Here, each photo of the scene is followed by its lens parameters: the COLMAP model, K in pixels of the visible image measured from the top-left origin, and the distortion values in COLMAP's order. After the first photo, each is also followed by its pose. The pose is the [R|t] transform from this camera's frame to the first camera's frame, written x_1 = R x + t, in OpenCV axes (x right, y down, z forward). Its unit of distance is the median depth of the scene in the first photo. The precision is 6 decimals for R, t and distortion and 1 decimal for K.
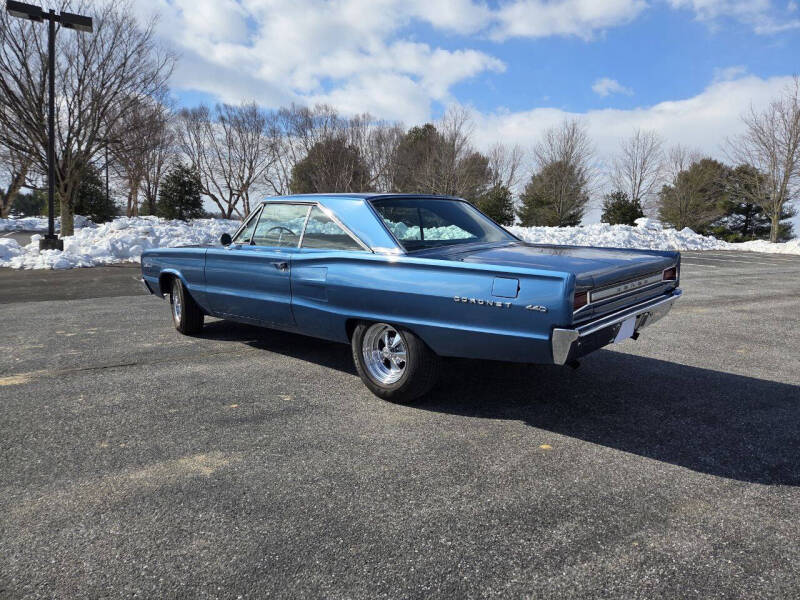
lens RADIAL K [[555.6, 0, 404.6], [0, 555.6, 313.9], [0, 0, 1]] dist [0.083760, -0.075197]
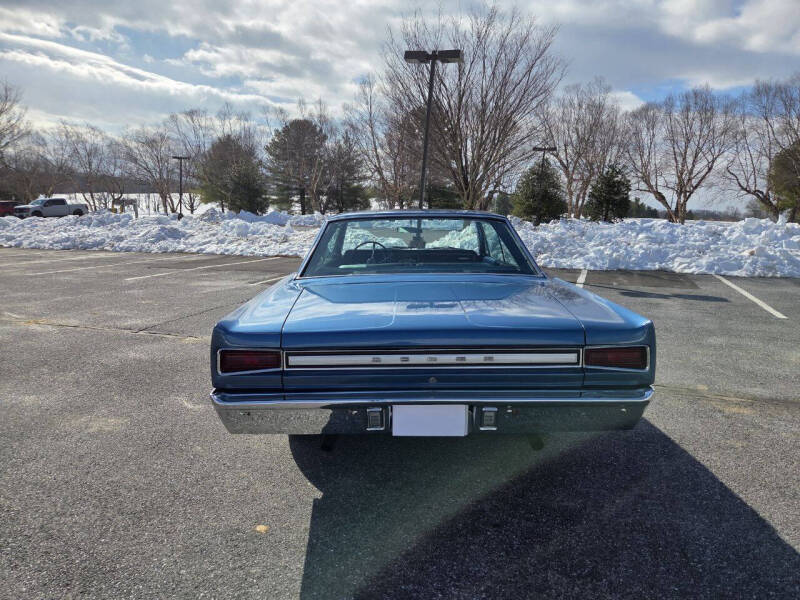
lens RADIAL K [[554.3, 0, 383.0], [0, 554.3, 323.9], [0, 0, 1]] dist [-0.002638, -0.002141]
pose [[0.653189, 0.138694, -0.744385, 0.828299], [-0.120380, 0.989599, 0.078750, -0.131194], [0.747565, 0.038170, 0.663091, 0.512601]]
